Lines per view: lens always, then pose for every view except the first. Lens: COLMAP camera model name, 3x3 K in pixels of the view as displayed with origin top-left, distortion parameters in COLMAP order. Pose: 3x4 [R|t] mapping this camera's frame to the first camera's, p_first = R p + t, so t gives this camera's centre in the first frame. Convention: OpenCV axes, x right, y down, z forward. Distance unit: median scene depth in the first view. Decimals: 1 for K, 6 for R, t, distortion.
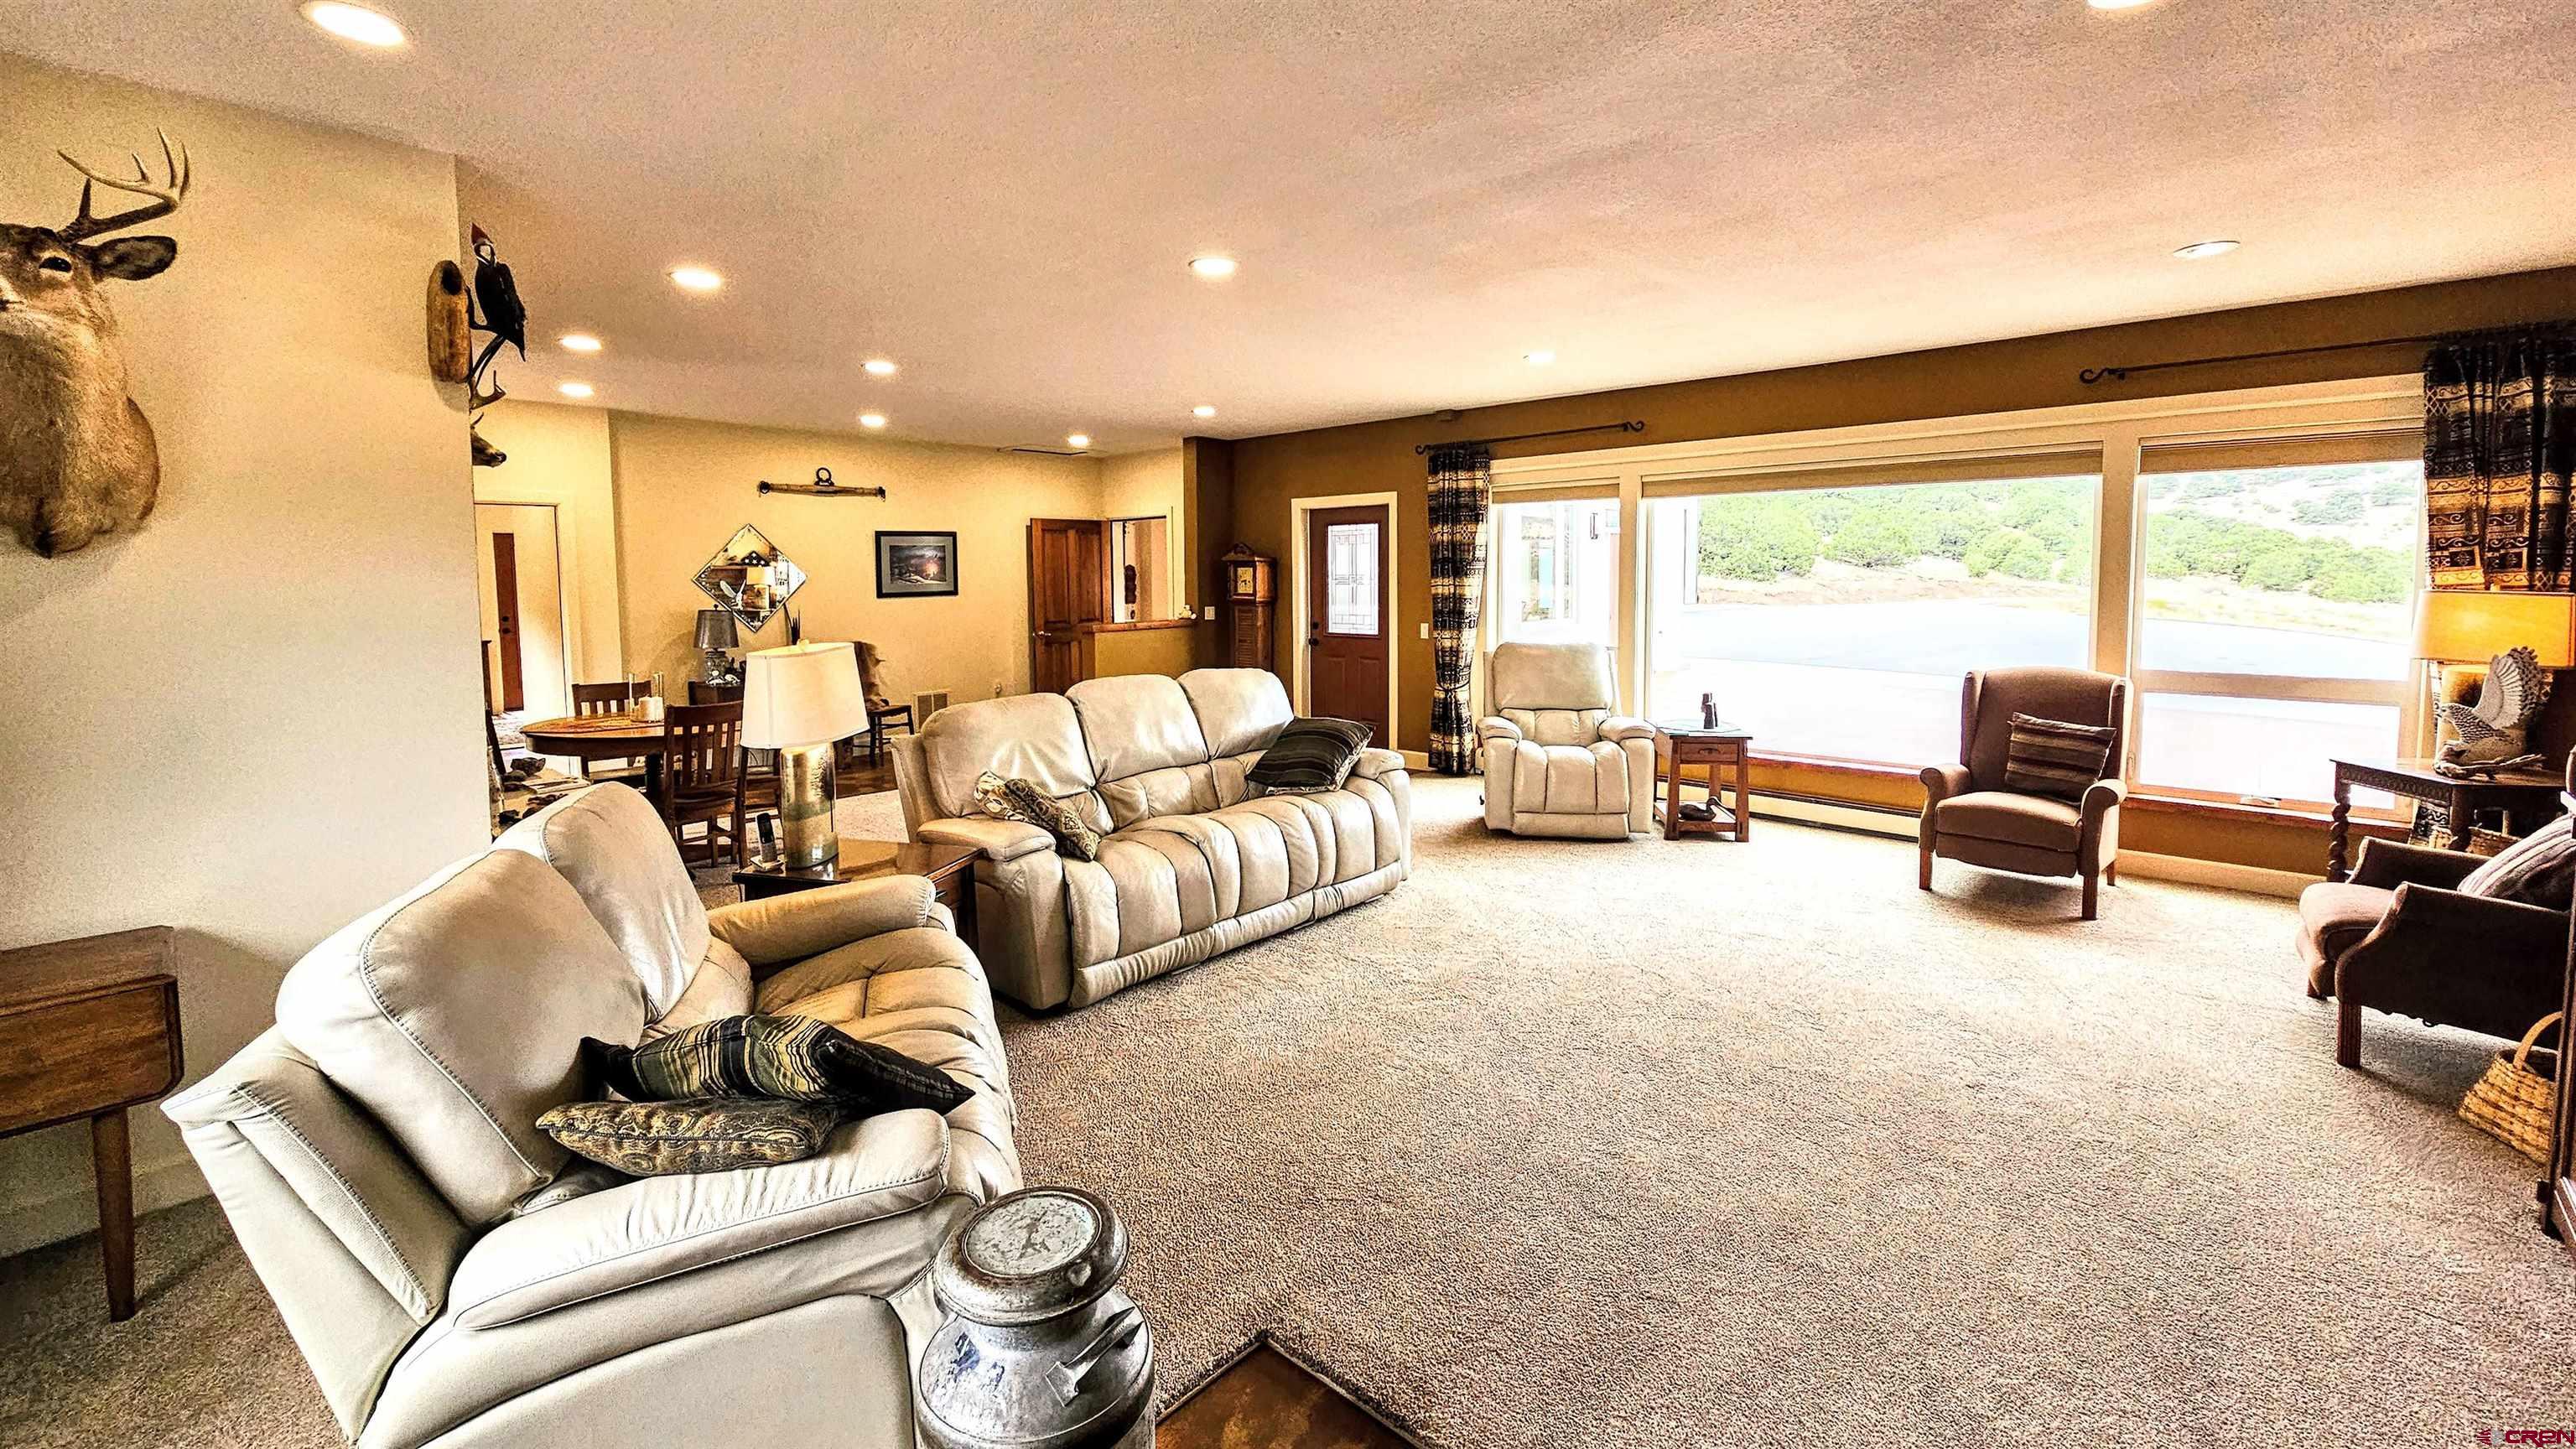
lens RADIAL K [[1042.9, 0, 1288.3], [0, 1042.9, 628.8], [0, 0, 1]] dist [-0.000383, 0.000022]
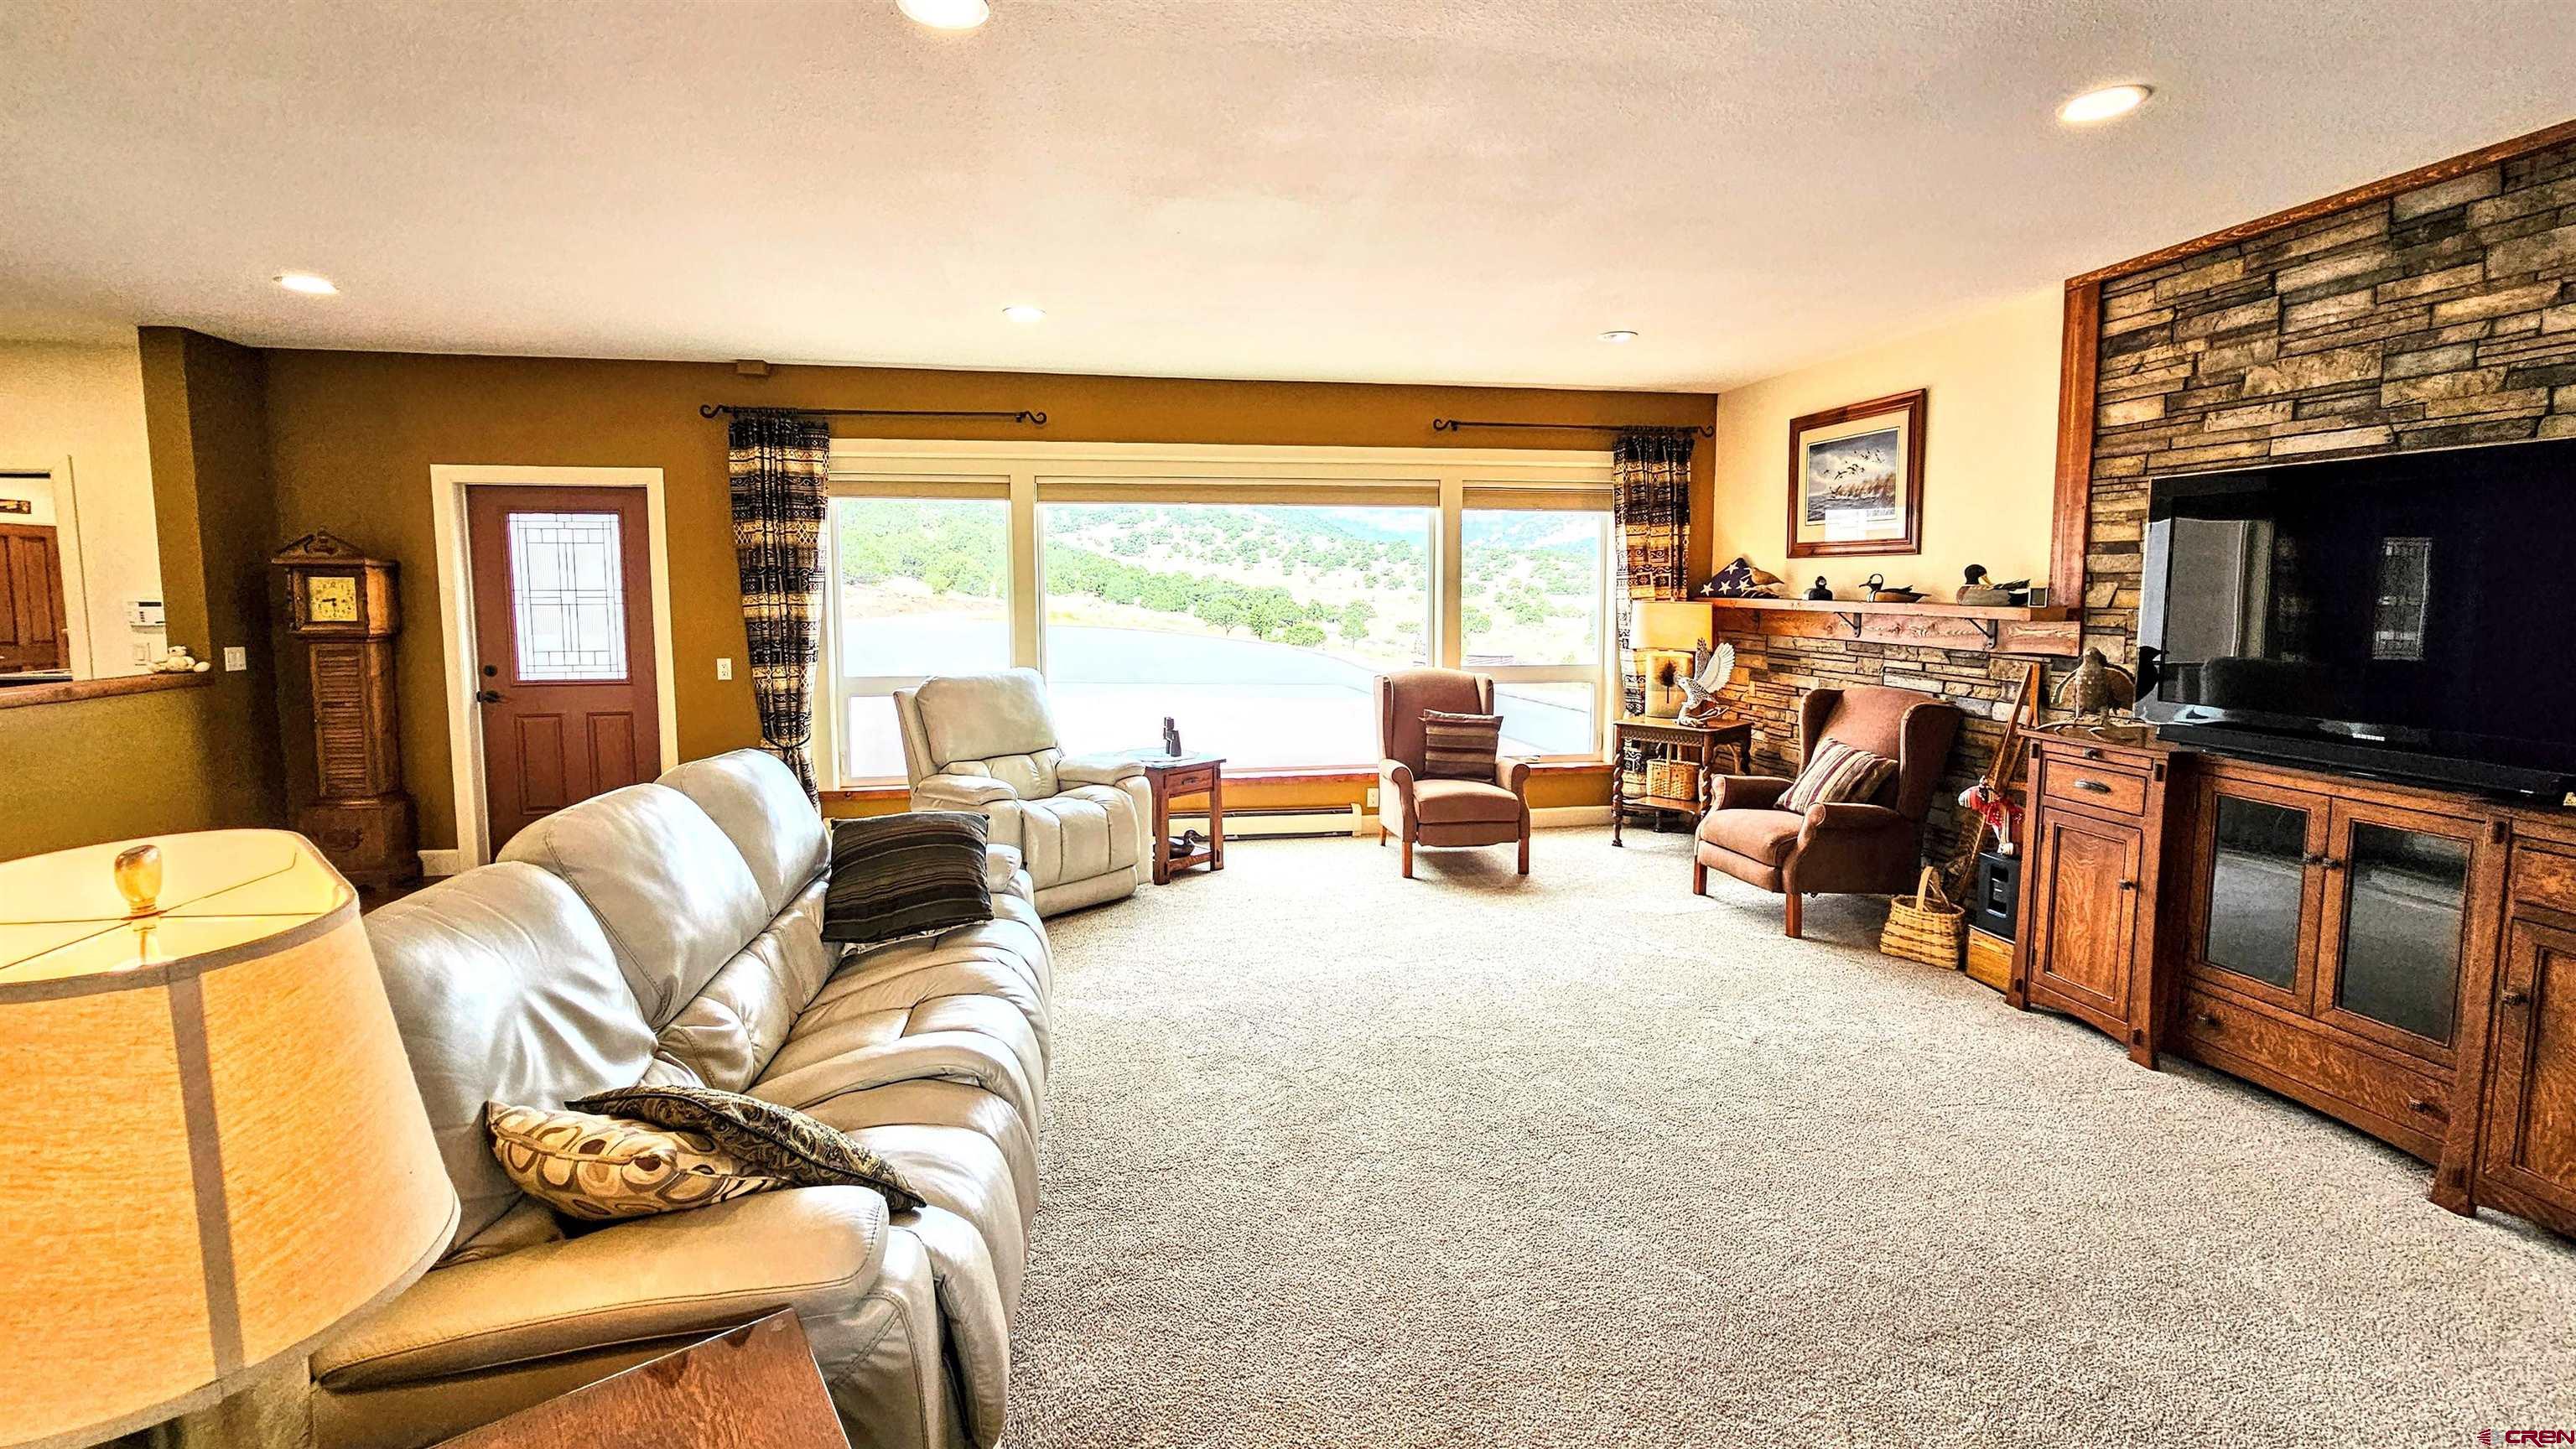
lens RADIAL K [[1046.6, 0, 1284.2], [0, 1046.6, 664.1], [0, 0, 1]] dist [-0.001317, -0.000168]
pose [[0.614272, -0.053828, 0.787256, -0.209111], [0.040376, 0.998508, 0.036768, -0.012900], [-0.788061, 0.009201, 0.615529, 0.276559]]
